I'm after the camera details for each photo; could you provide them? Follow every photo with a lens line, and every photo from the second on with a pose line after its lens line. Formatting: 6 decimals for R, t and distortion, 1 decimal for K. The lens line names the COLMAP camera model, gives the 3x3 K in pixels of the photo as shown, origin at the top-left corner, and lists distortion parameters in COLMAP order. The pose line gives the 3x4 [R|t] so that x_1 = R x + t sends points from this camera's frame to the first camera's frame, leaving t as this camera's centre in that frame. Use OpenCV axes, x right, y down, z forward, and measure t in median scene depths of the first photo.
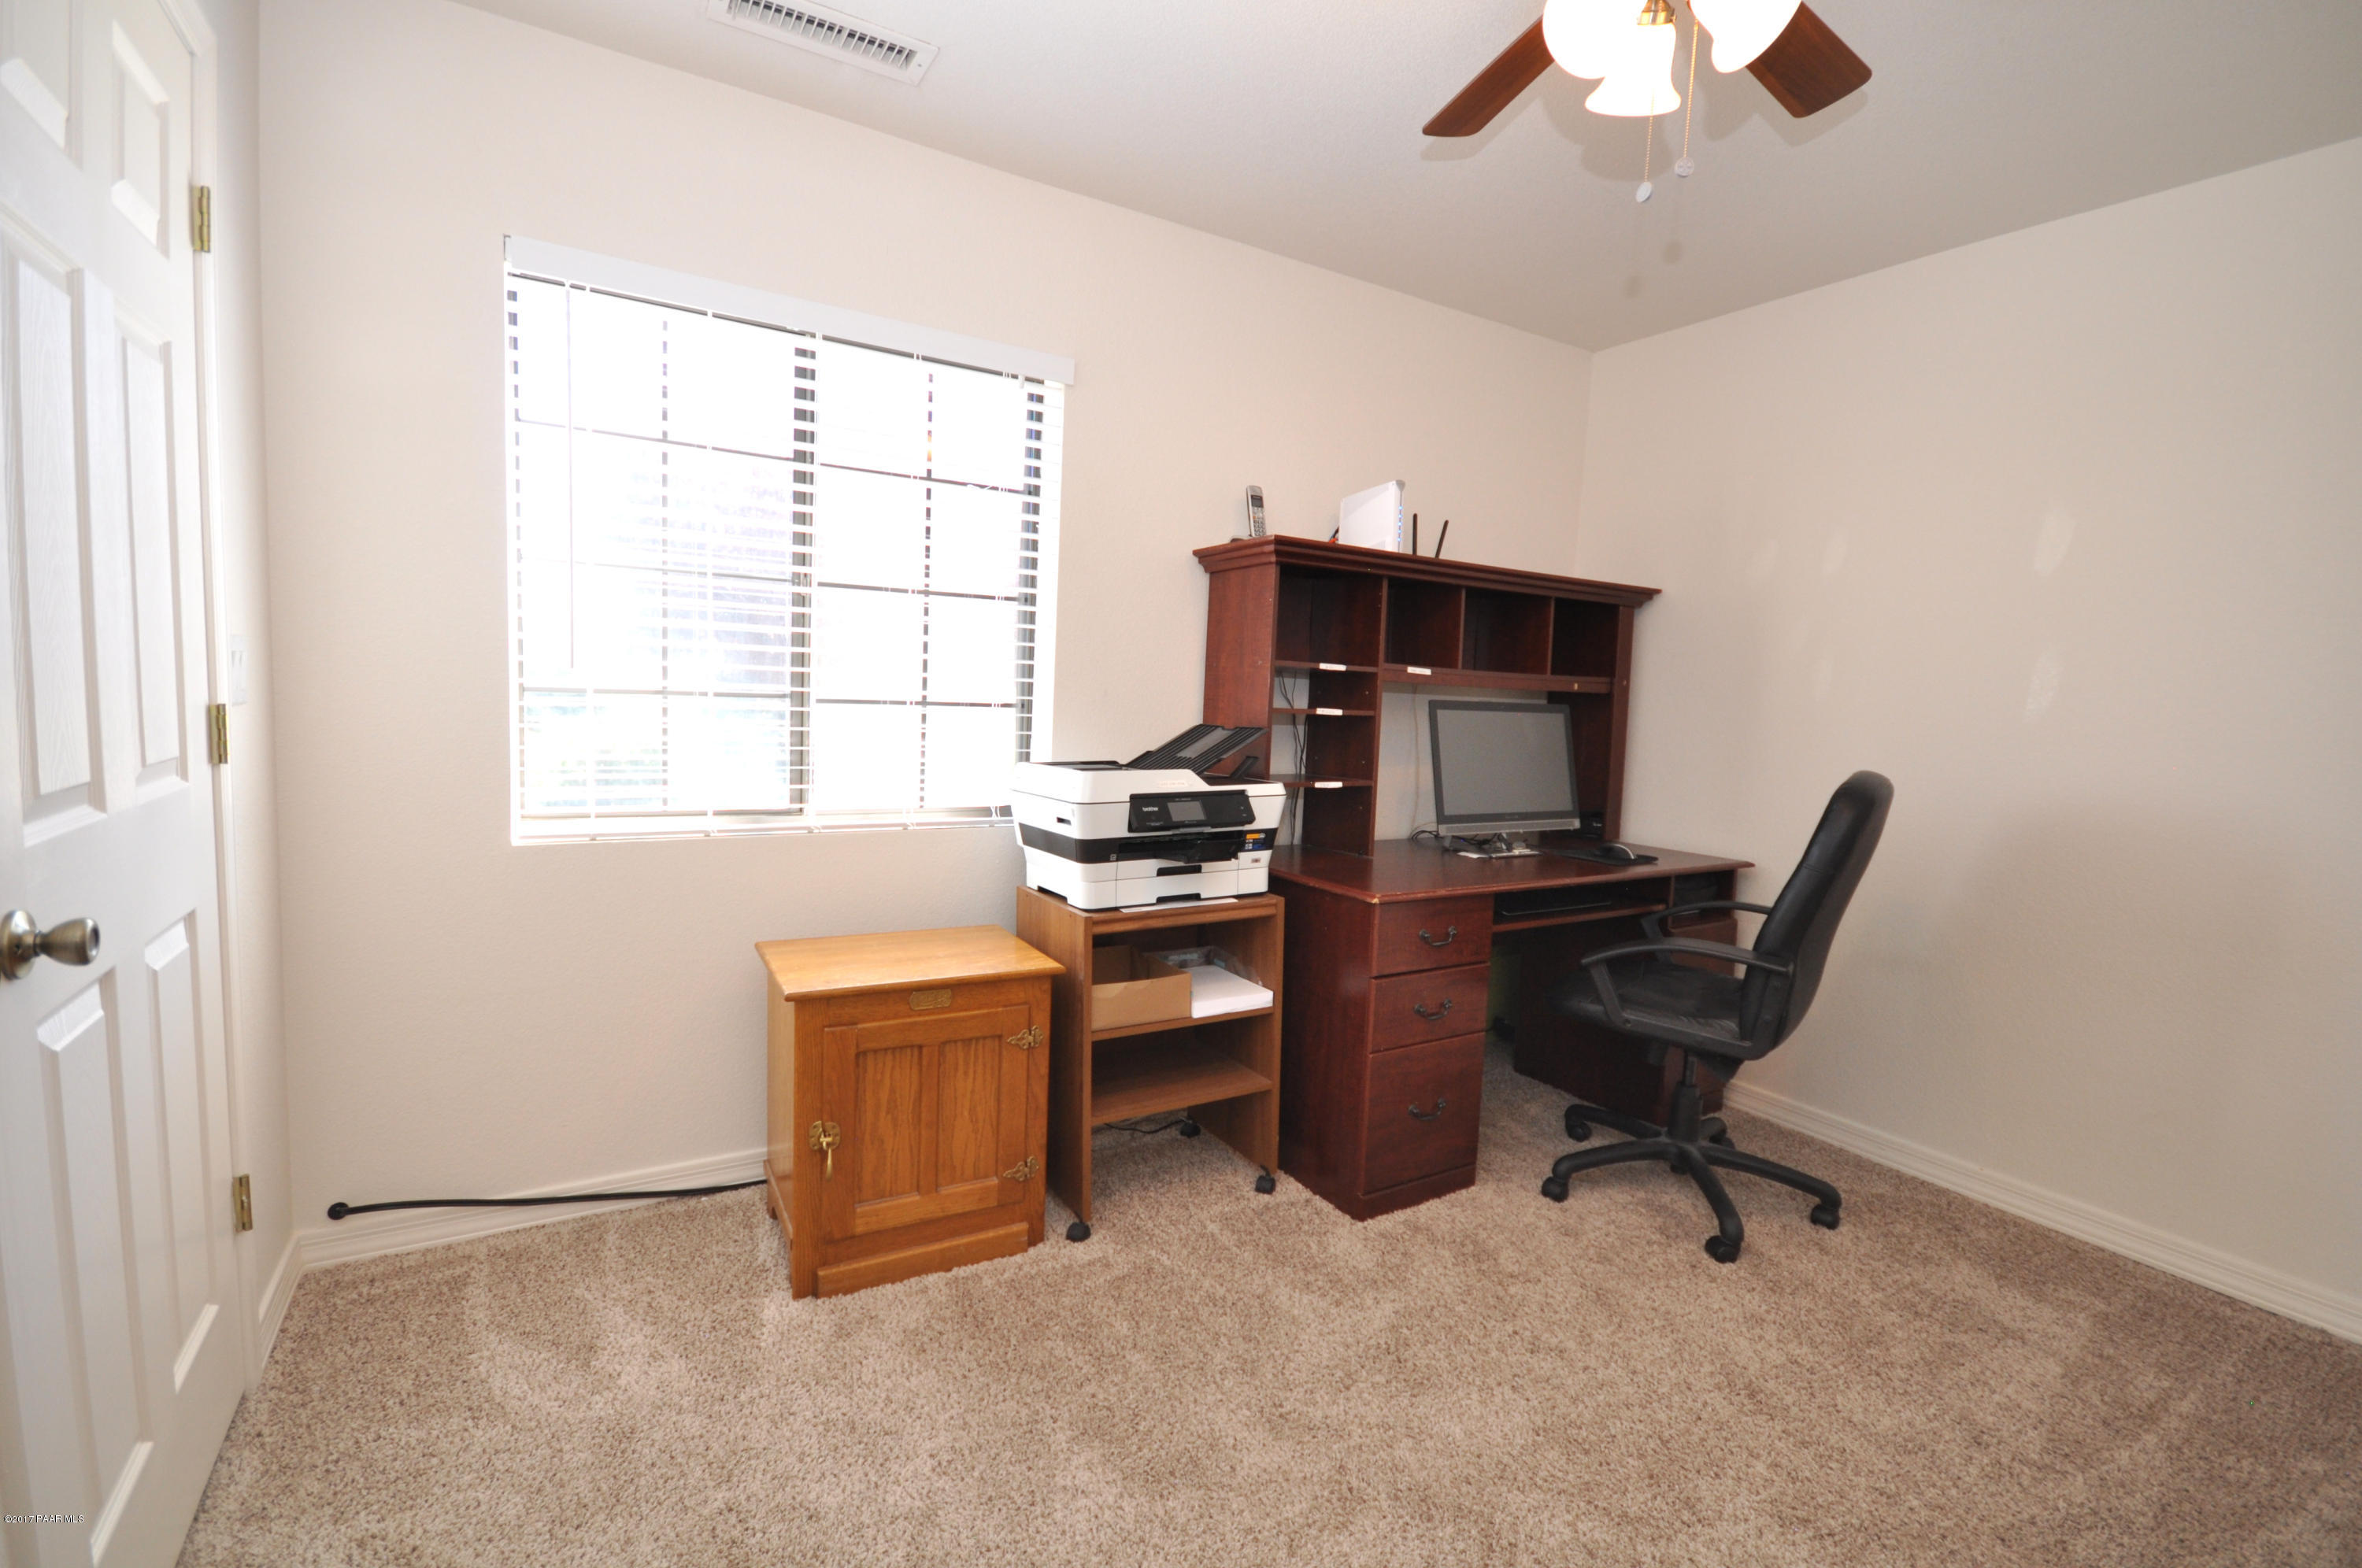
lens RADIAL K [[1037.6, 0, 1180.6], [0, 1037.6, 784.6], [0, 0, 1]] dist [0.000946, -0.000293]
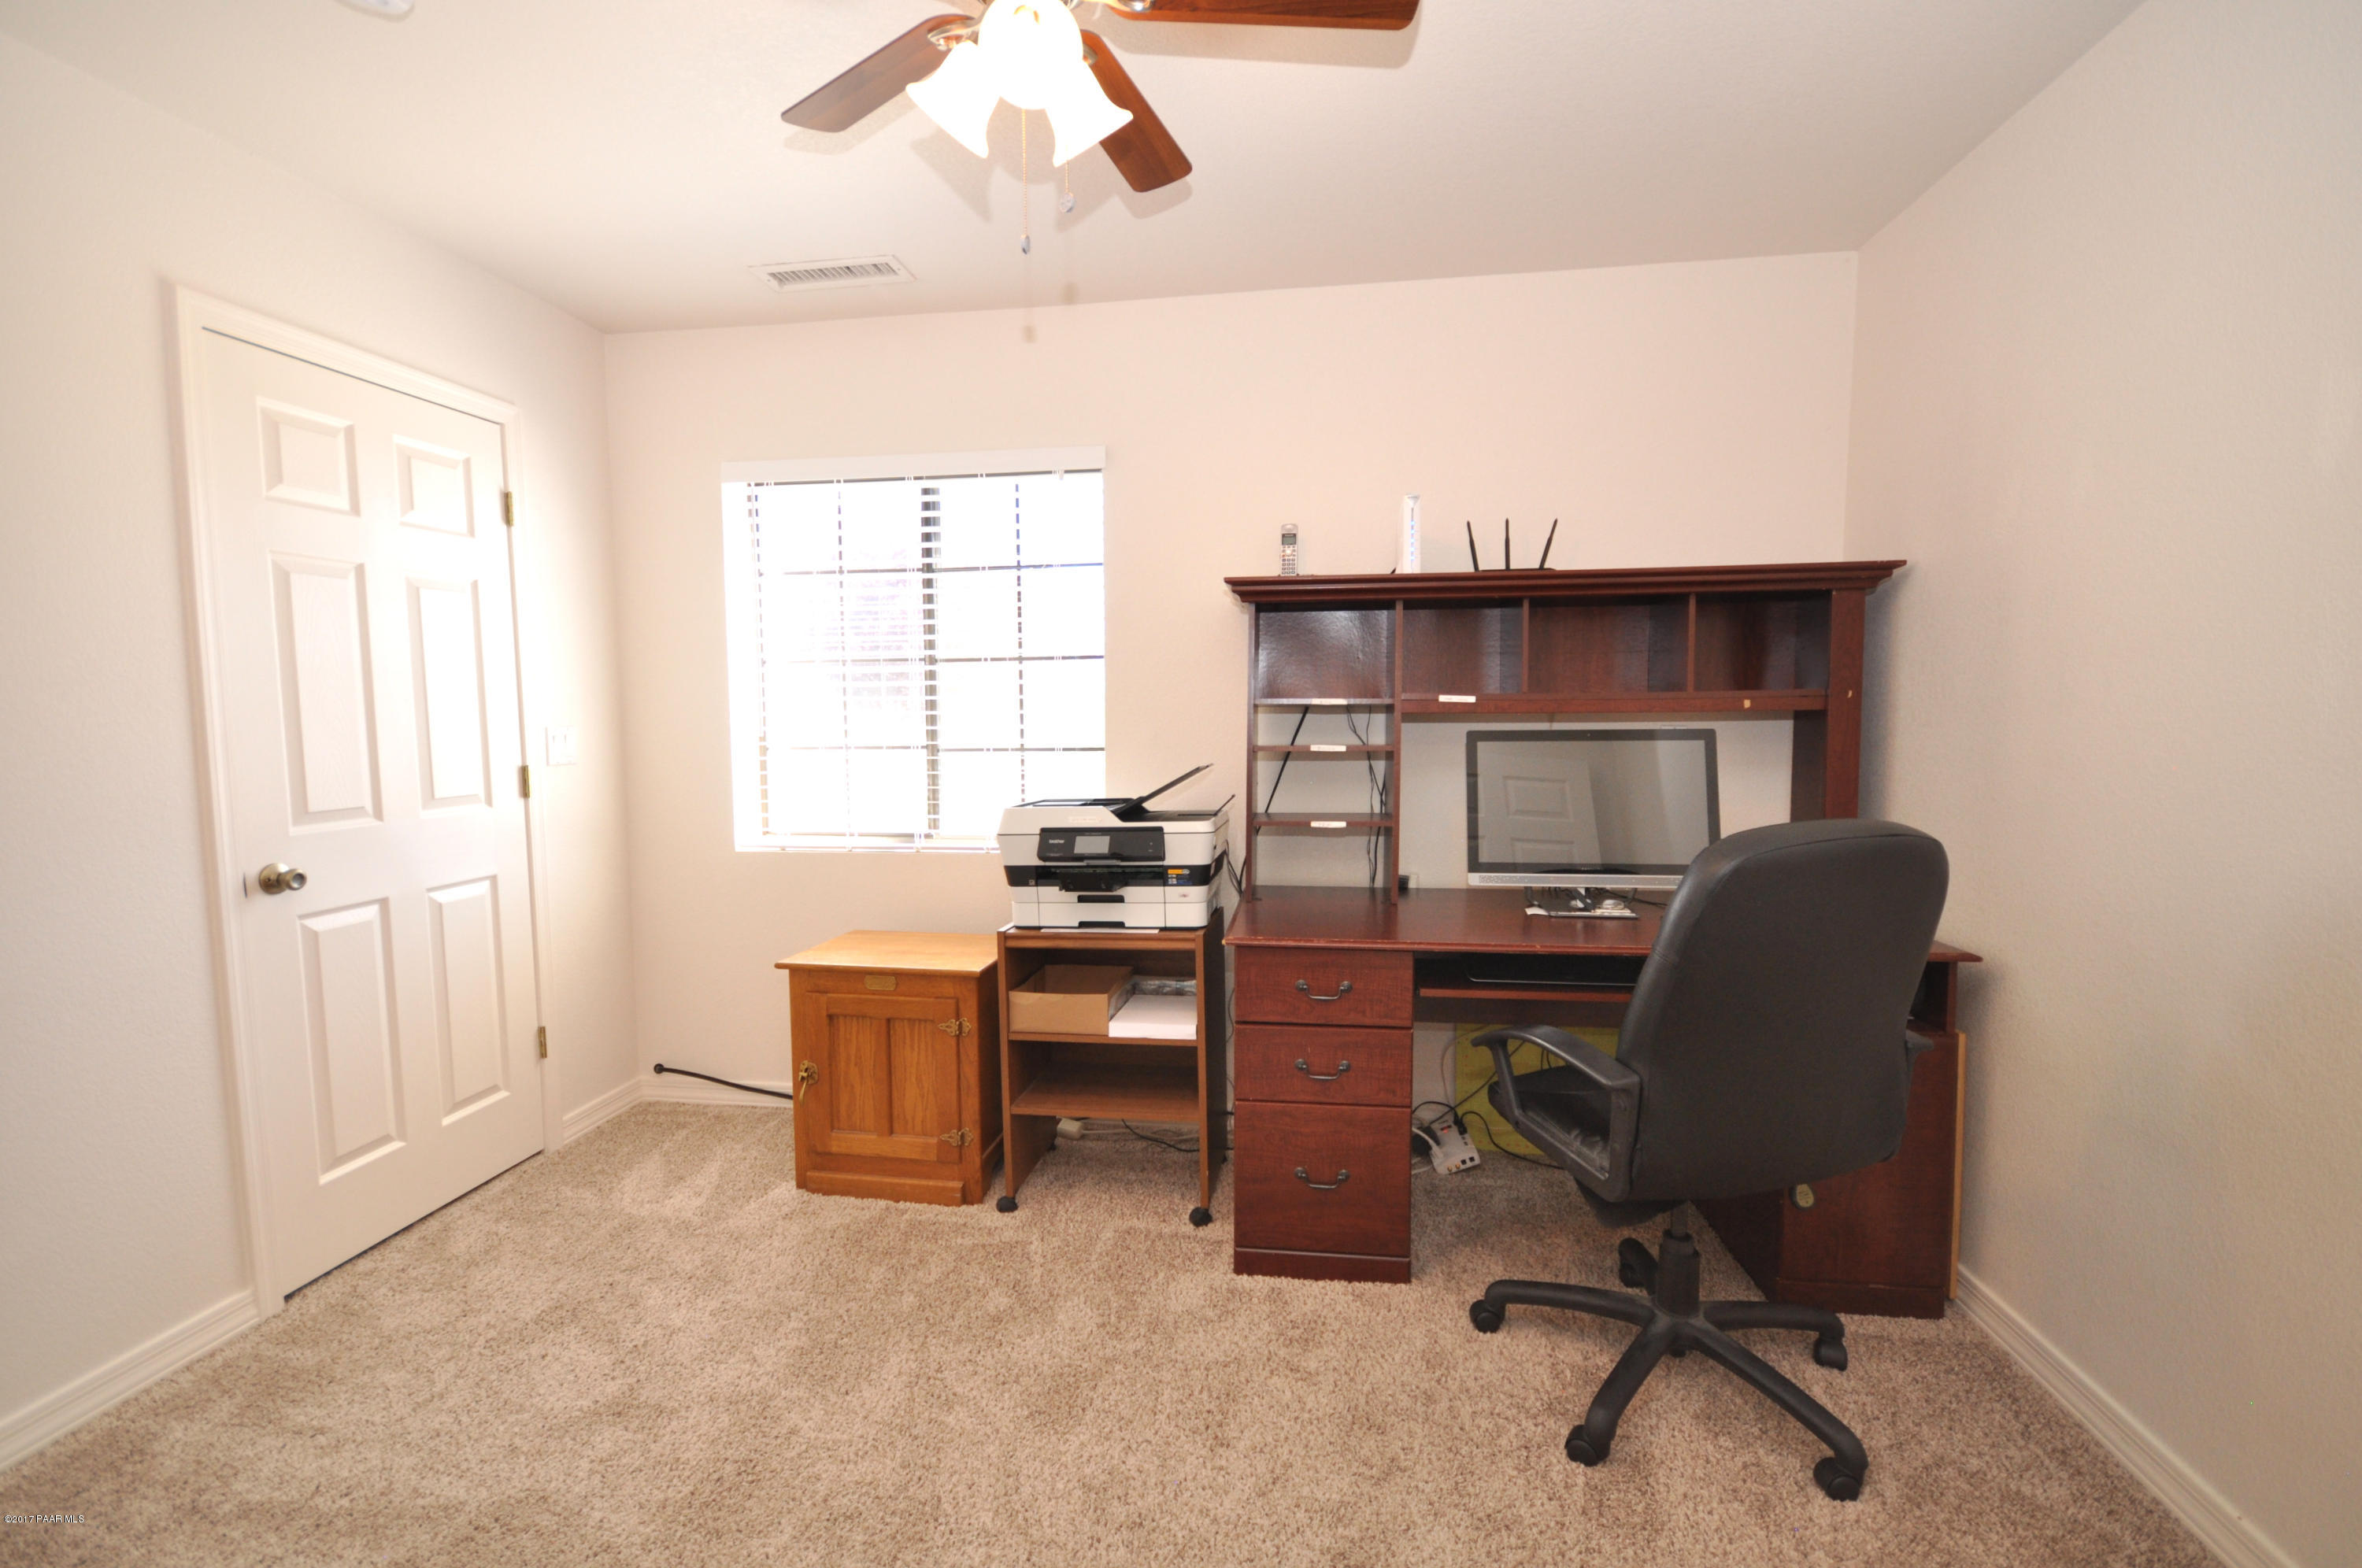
lens RADIAL K [[1055.3, 0, 1197.5], [0, 1055.3, 765.7], [0, 0, 1]] dist [-0.001395, -0.000050]
pose [[0.769188, -0.013954, -0.638870, 0.803873], [-0.015014, 0.999091, -0.039898, -0.015141], [0.638846, 0.040281, 0.768279, 0.204061]]
